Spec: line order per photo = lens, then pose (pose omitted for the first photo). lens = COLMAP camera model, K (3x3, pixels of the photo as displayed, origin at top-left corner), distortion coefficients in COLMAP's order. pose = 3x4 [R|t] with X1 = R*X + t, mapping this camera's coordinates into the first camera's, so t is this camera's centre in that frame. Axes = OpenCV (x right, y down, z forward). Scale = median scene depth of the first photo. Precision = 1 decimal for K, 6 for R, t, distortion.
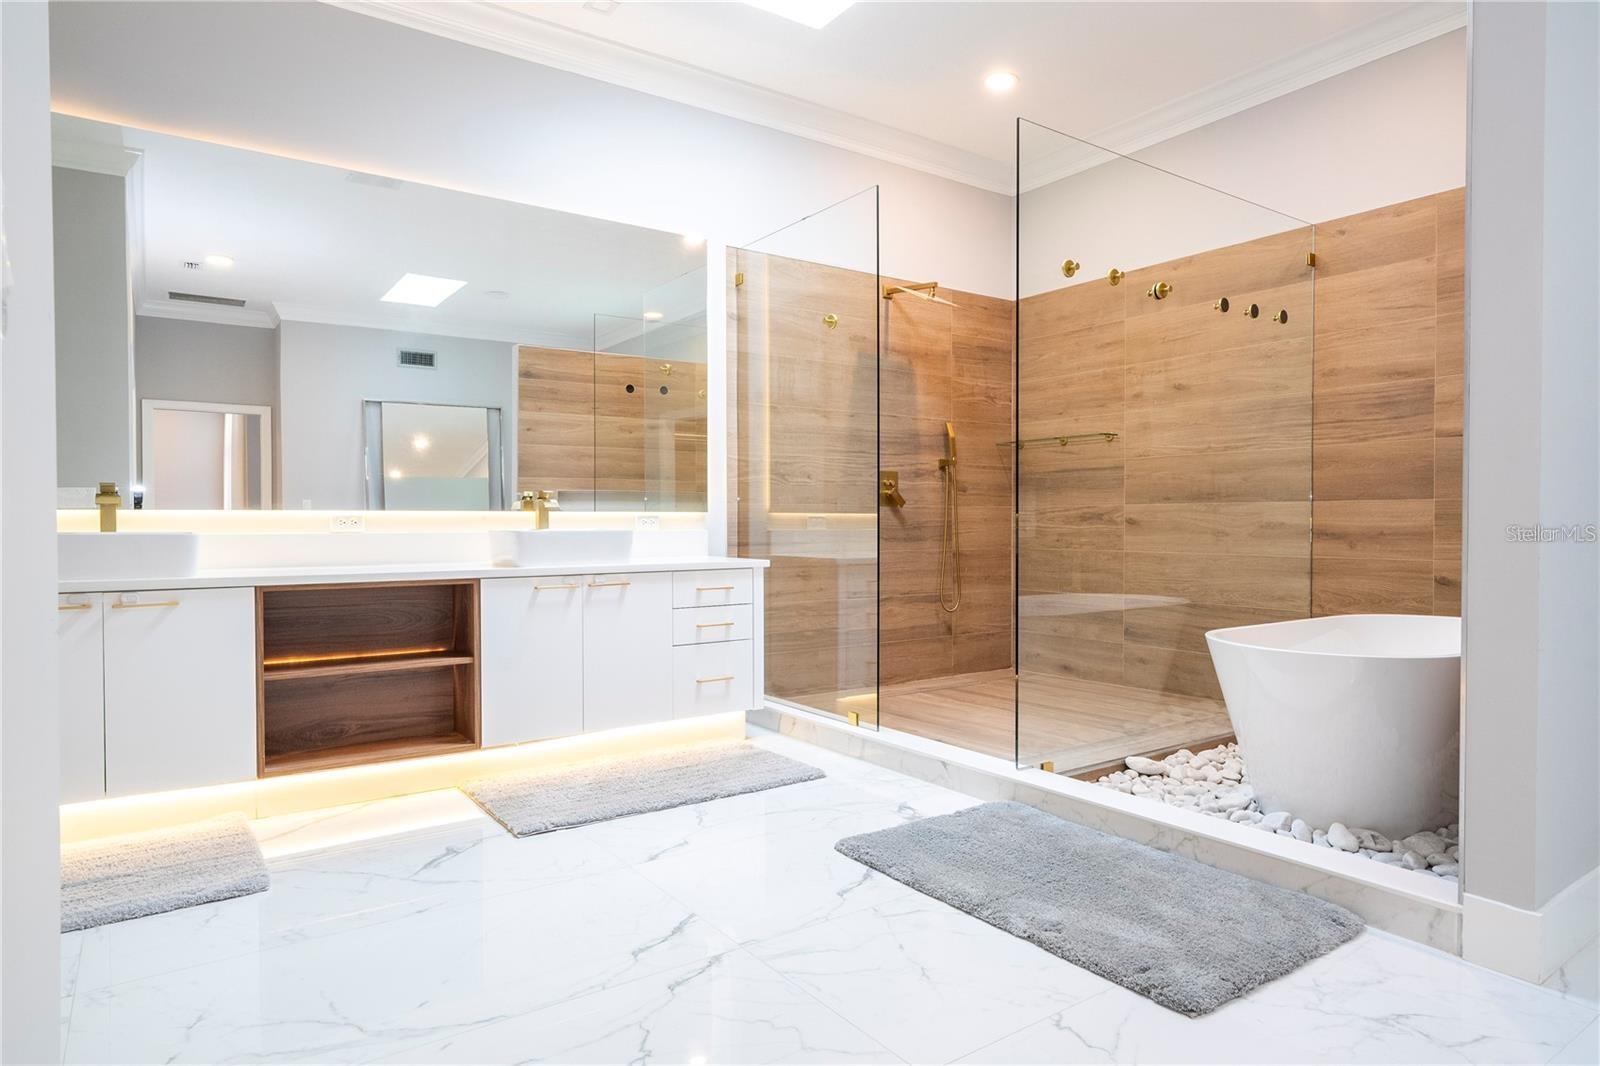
lens RADIAL K [[960.7, 0, 798.9], [0, 960.7, 531.6], [0, 0, 1]] dist [-0.047392, -0.000651]
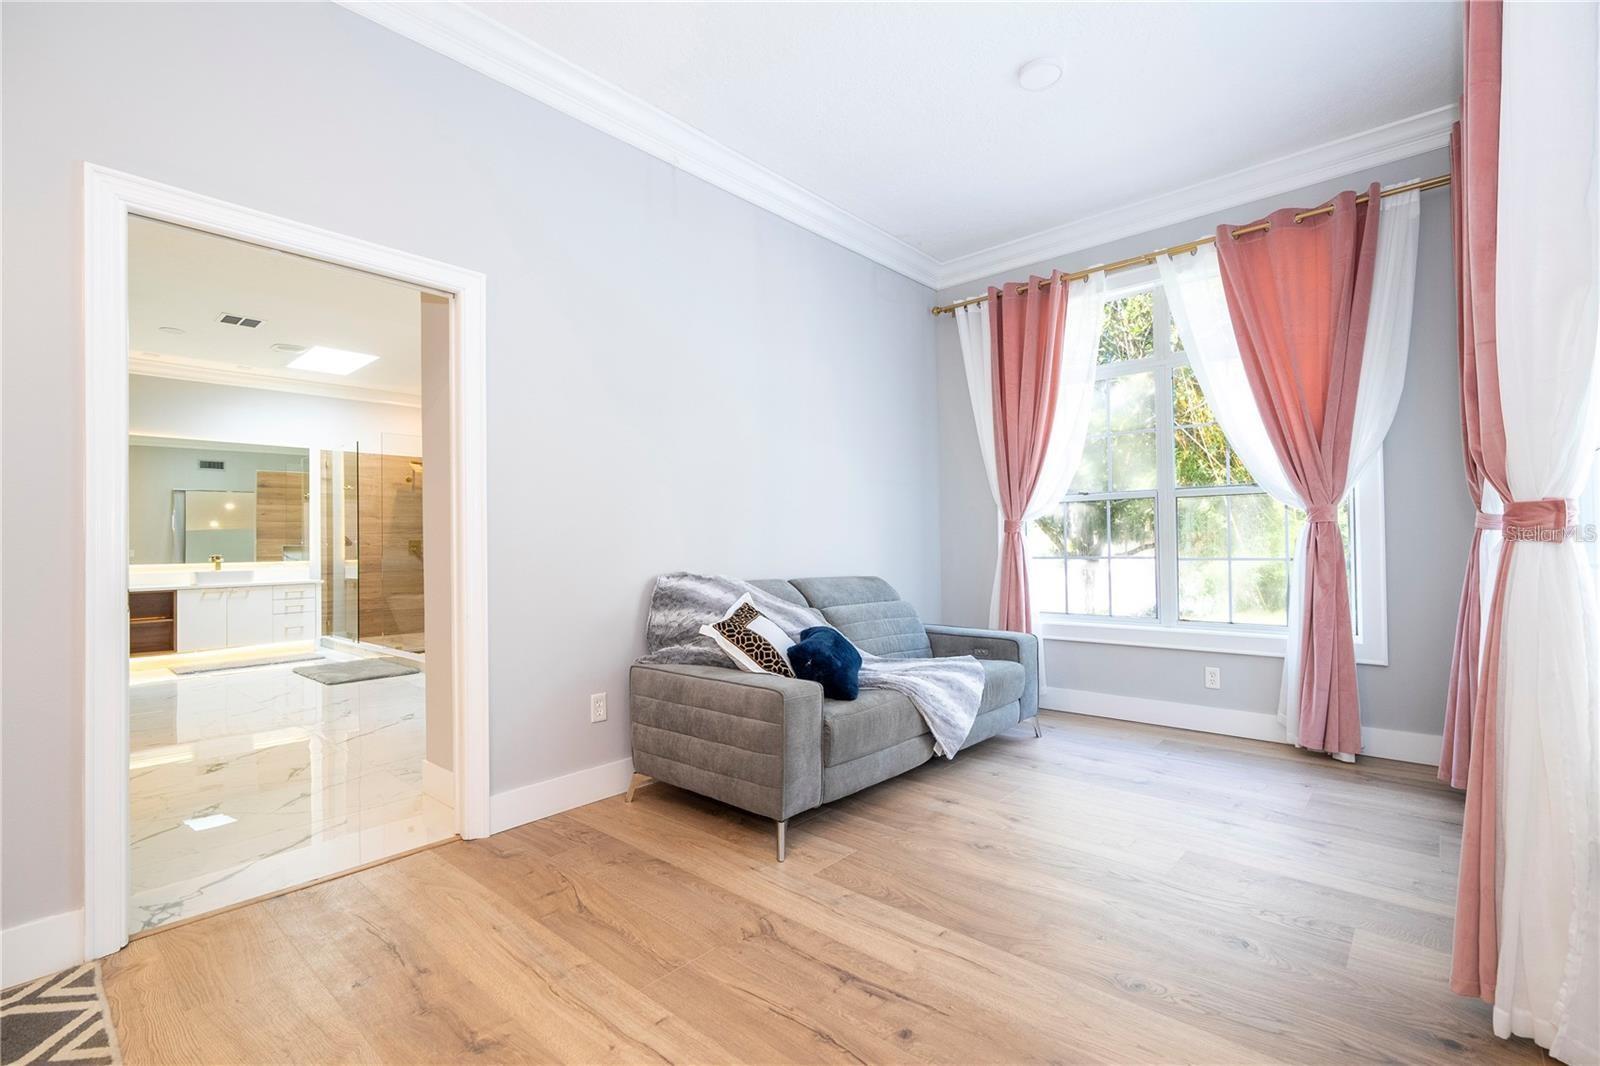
lens RADIAL K [[726.4, 0, 803.2], [0, 726.4, 540.7], [0, 0, 1]] dist [-0.000787, 0.000228]
pose [[0.973841, -0.007493, 0.227108, 0.758075], [0.010325, 0.999883, -0.011283, -0.040747], [-0.226997, 0.013333, 0.973804, -1.156972]]
